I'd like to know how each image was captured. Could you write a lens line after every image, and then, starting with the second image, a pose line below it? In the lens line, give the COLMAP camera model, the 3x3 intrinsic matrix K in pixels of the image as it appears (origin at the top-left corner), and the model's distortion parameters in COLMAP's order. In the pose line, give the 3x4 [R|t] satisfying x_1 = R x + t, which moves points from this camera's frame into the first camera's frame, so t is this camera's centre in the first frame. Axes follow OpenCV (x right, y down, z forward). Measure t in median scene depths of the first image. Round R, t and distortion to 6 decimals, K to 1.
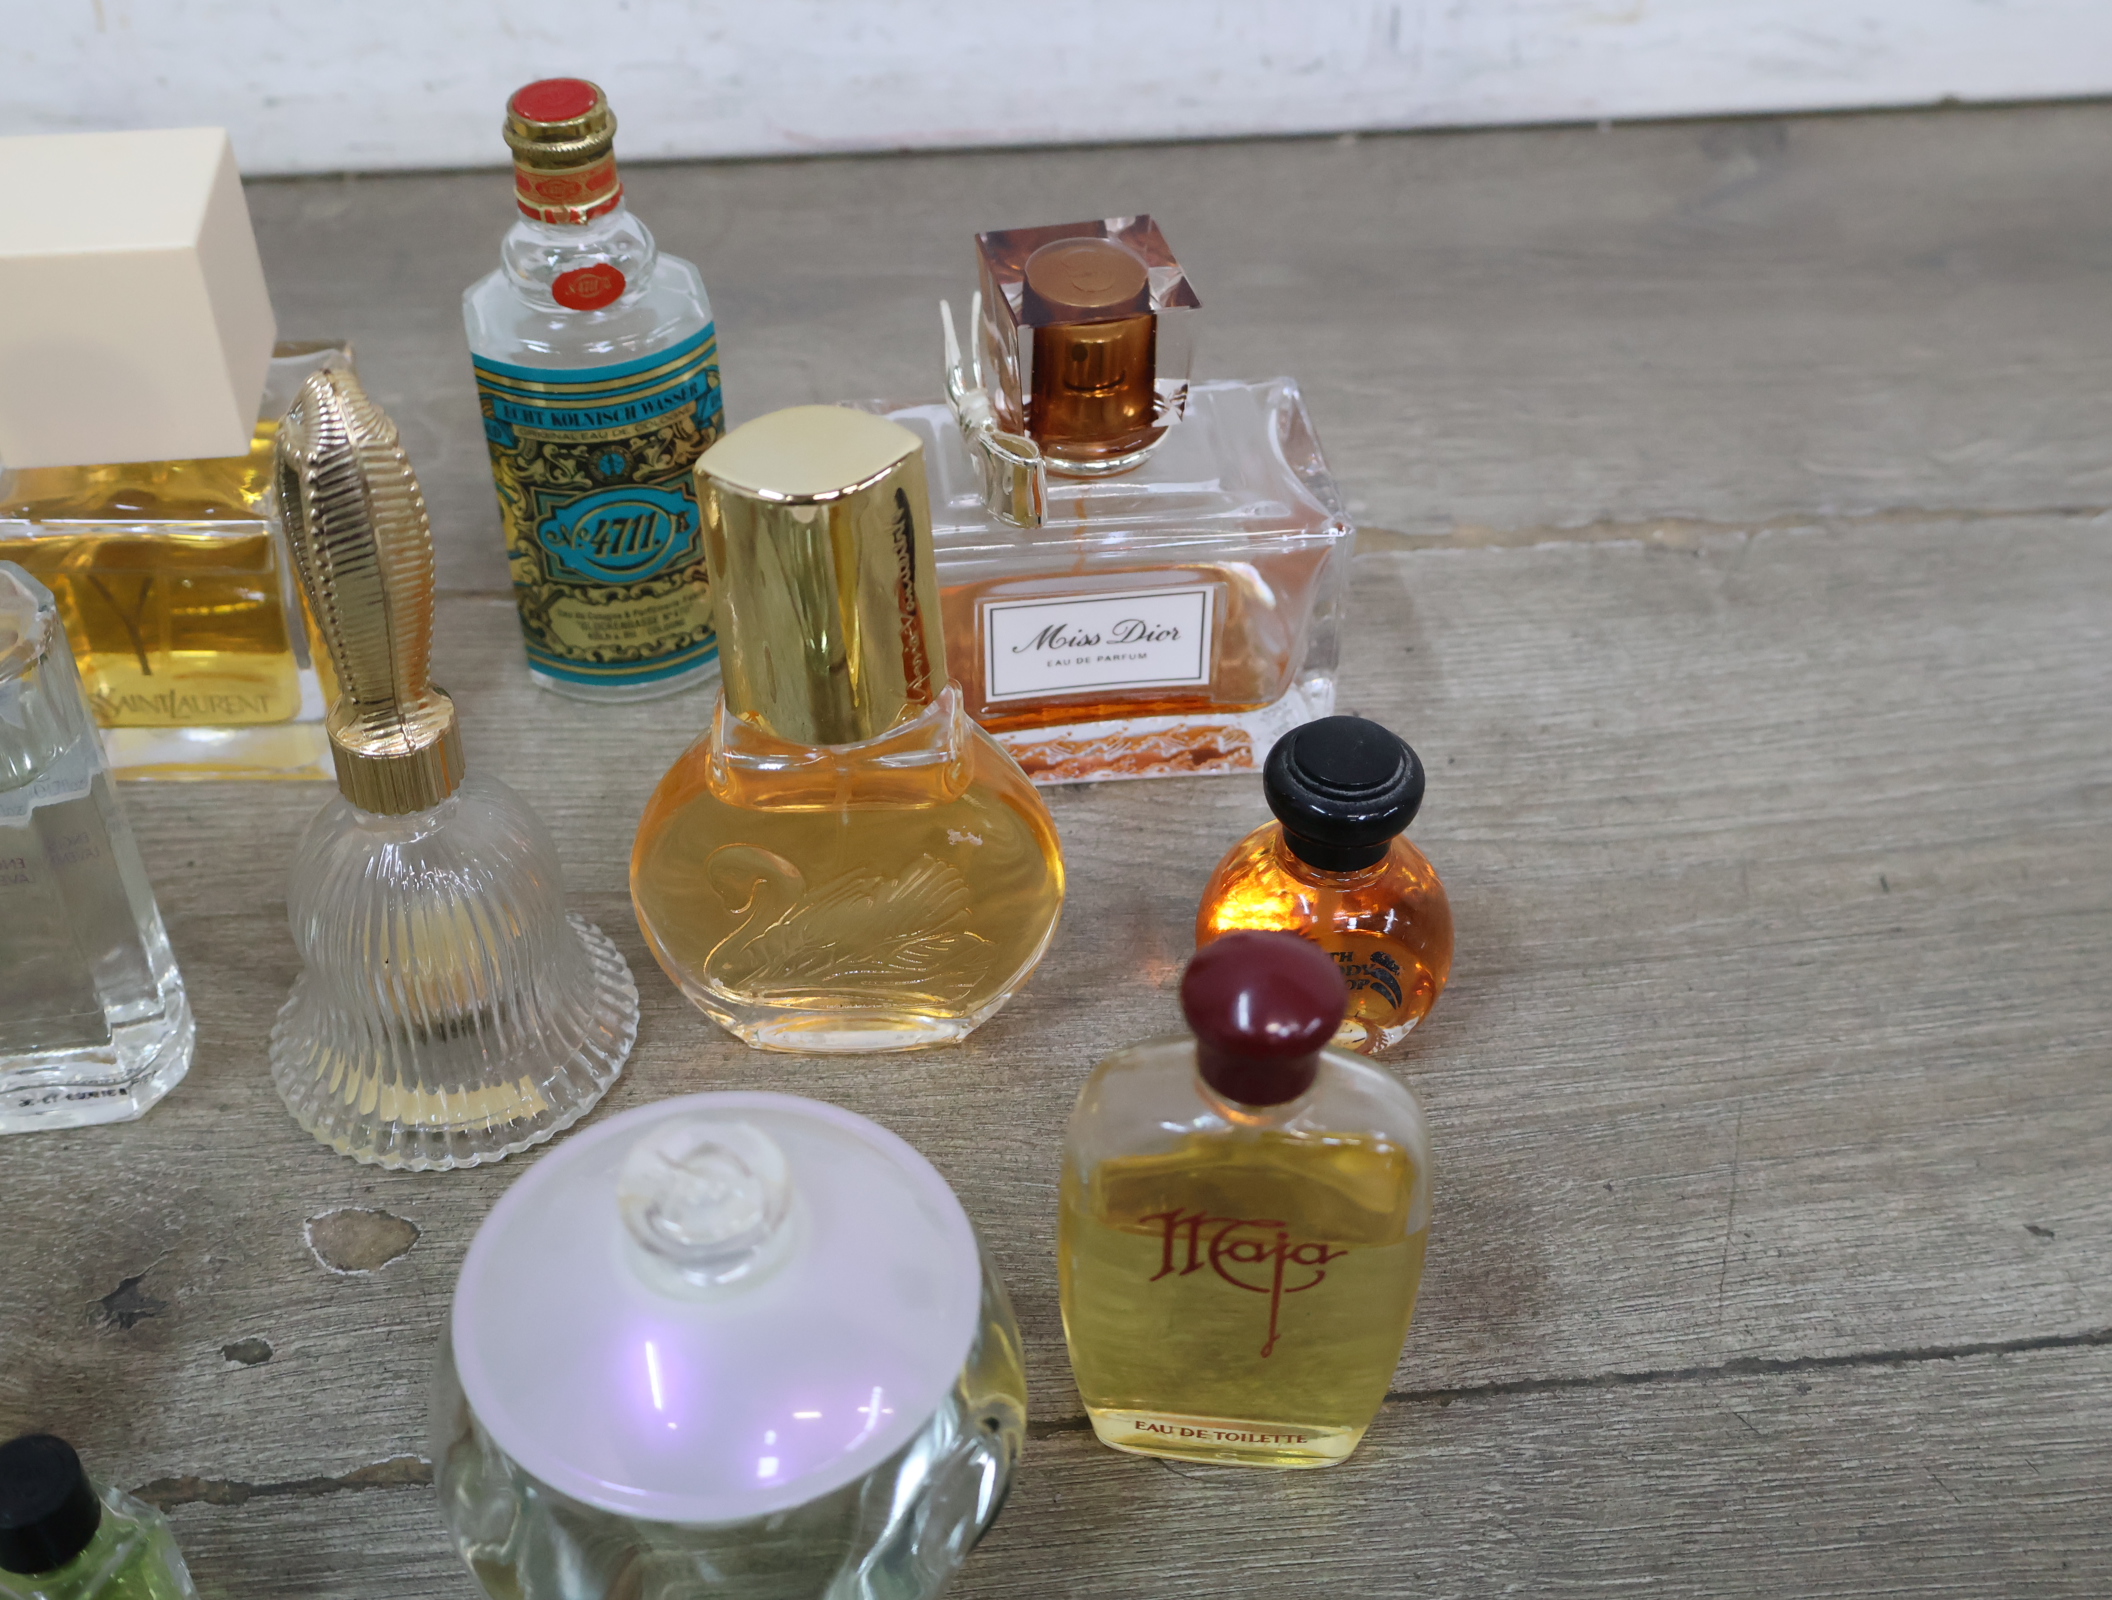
lens RADIAL K [[2410.3, 0, 1051.6], [0, 2410.3, 787.6], [0, 0, 1]] dist [0.001317, 0.000000]
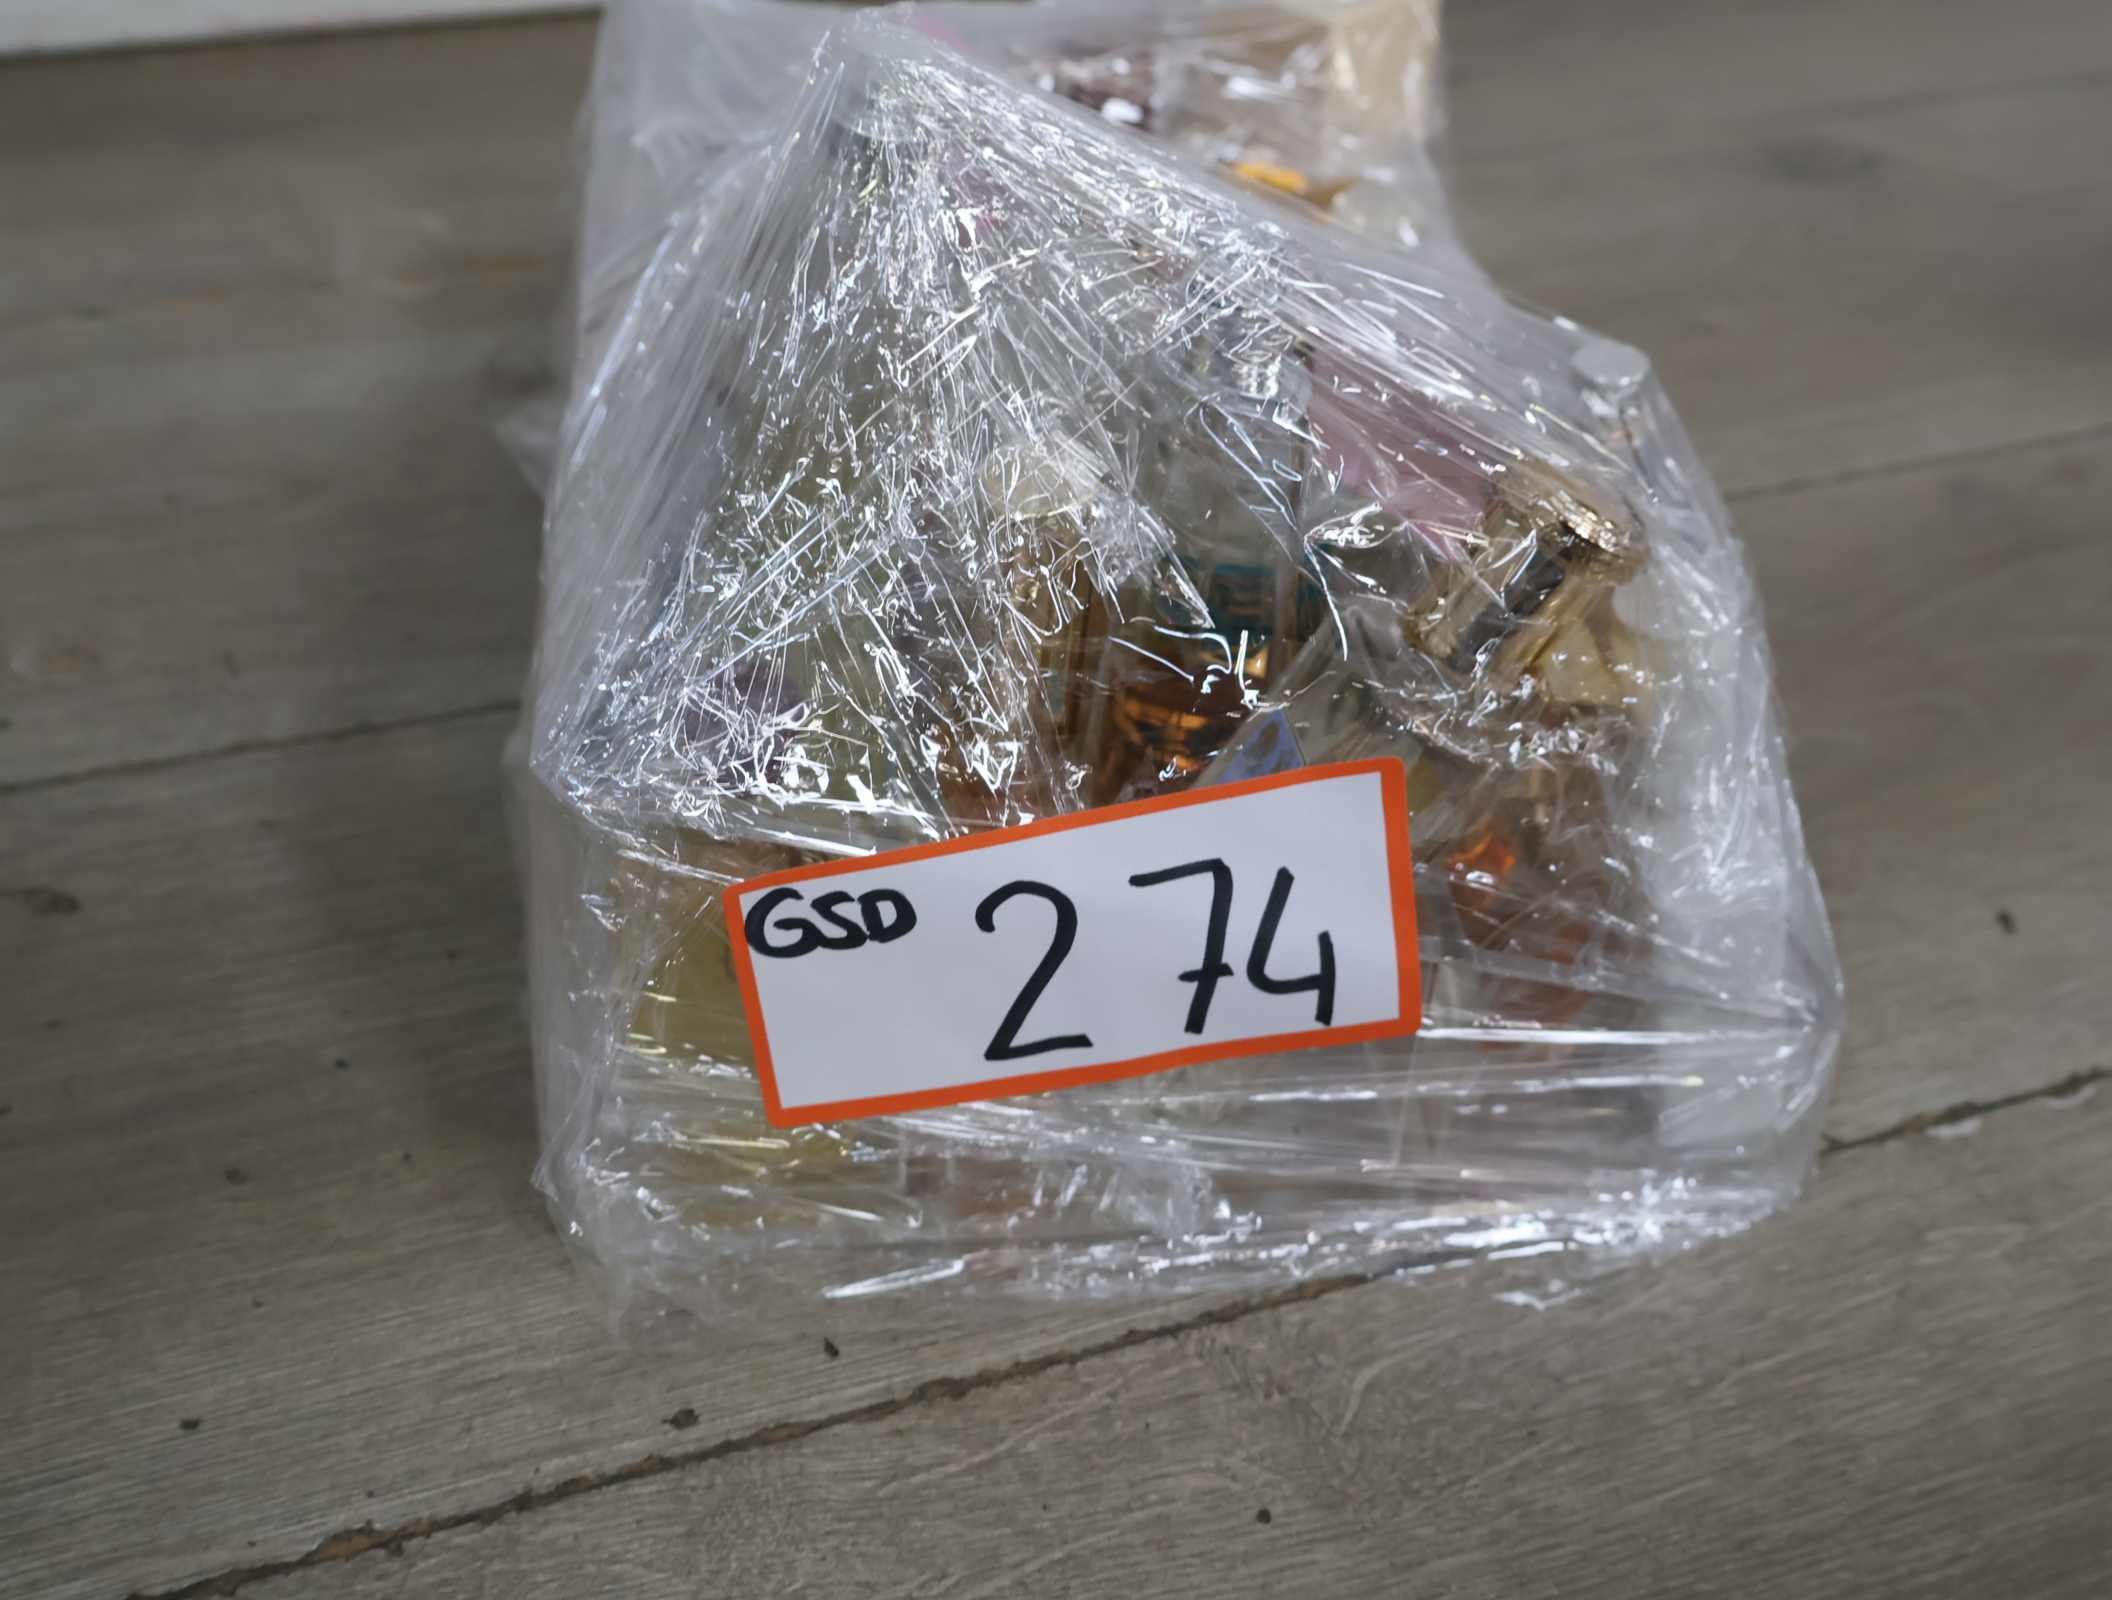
lens RADIAL K [[2480.0, 0, 1051.0], [0, 2480.0, 793.7], [0, 0, 1]] dist [-0.006498, 0.000000]
pose [[0.964969, -0.125741, 0.230269, -0.057769], [0.138198, 0.989647, -0.038726, 0.347886], [-0.223015, 0.069192, 0.972356, -0.476934]]
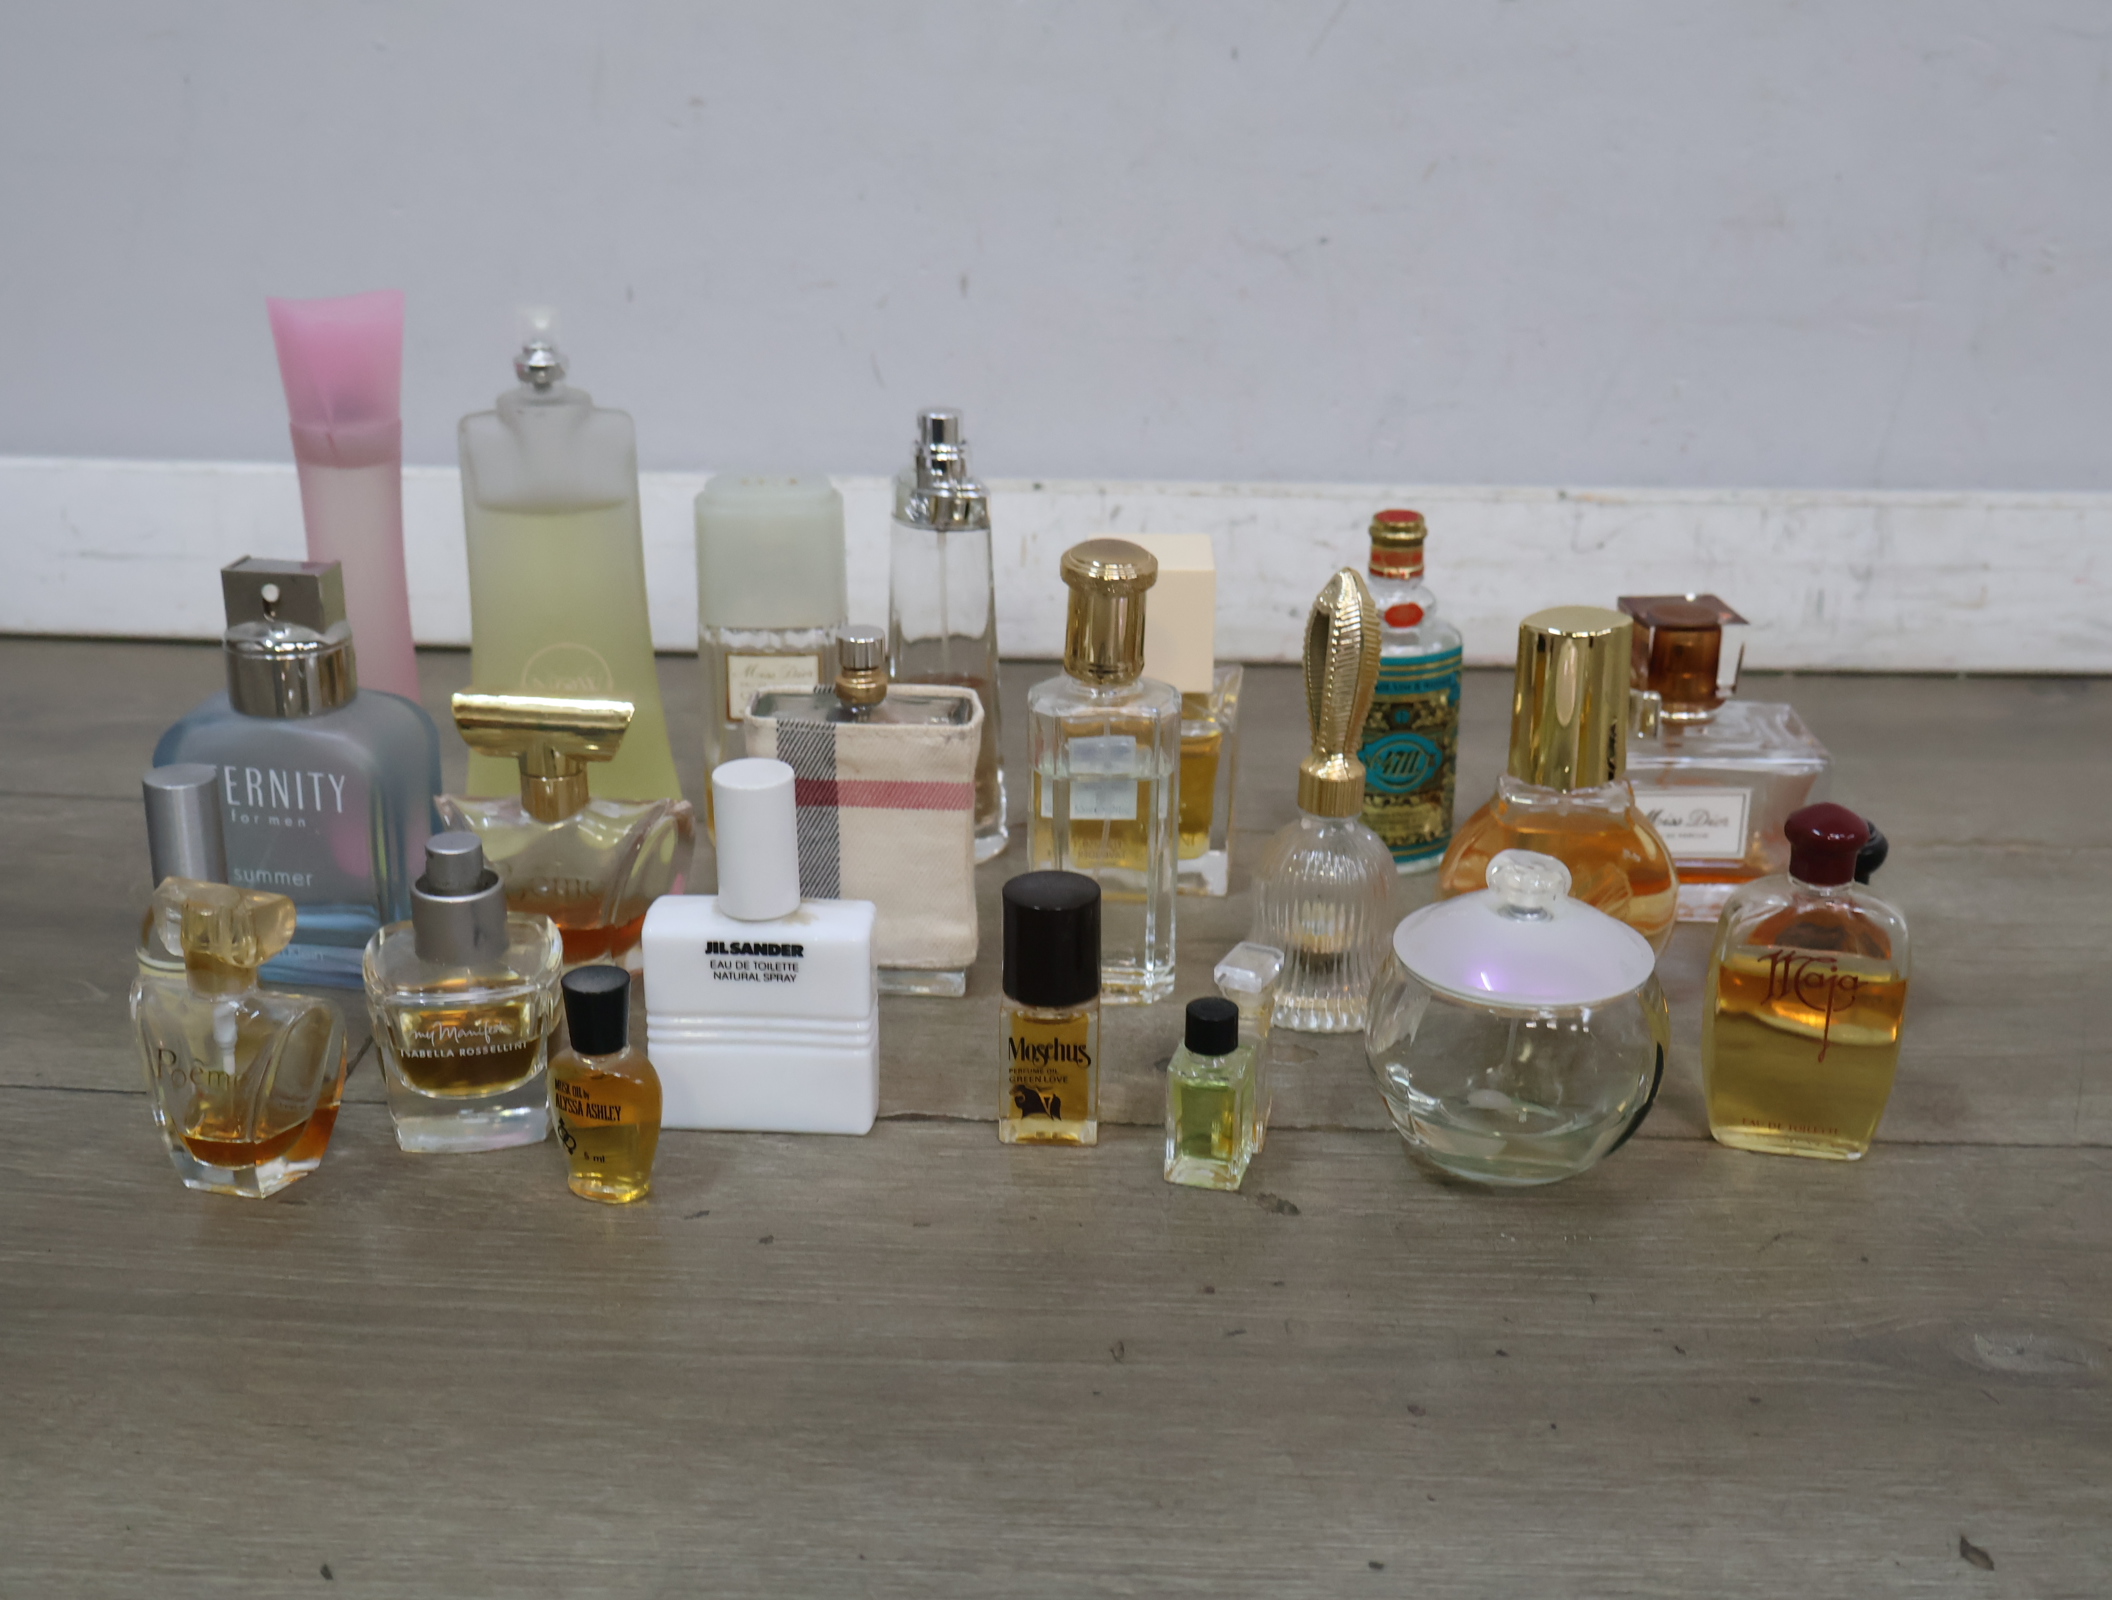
lens RADIAL K [[2410.3, 0, 1050.4], [0, 2410.3, 788.3], [0, 0, 1]] dist [0.001317, 0.000000]
pose [[0.989924, 0.045957, -0.133935, -0.198206], [-0.091032, 0.931048, -0.353360, 0.569375], [0.108461, 0.361992, 0.925850, -0.663276]]
